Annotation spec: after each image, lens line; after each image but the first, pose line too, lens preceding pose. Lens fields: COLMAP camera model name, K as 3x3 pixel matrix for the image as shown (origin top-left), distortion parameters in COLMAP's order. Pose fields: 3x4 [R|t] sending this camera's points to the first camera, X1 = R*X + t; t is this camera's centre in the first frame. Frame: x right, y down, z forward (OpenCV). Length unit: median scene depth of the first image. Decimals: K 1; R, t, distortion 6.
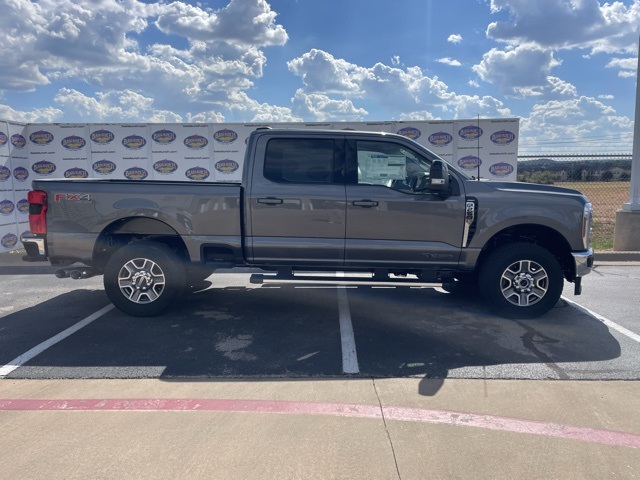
lens RADIAL K [[450.3, 0, 325.1], [0, 450.3, 239.8], [0, 0, 1]] dist [0.077691, -0.086395]
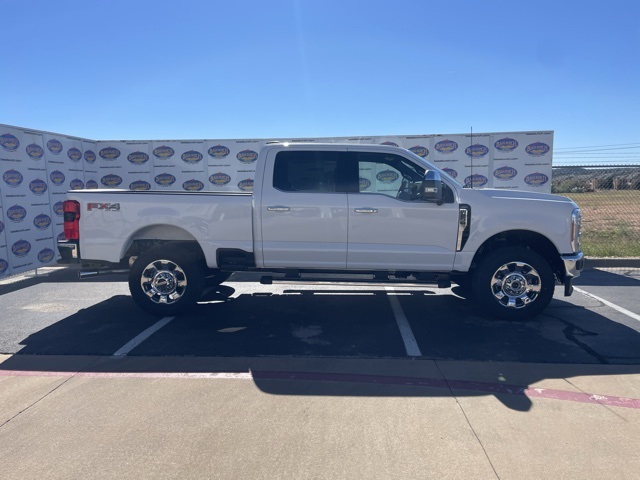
lens RADIAL K [[449.6, 0, 324.0], [0, 449.6, 246.1], [0, 0, 1]] dist [0.077389, -0.088400]
pose [[0.998572, 0.002181, -0.053380, -0.077696], [-0.002628, 0.999962, -0.008305, 0.014366], [0.053359, 0.008434, 0.998540, -0.121642]]
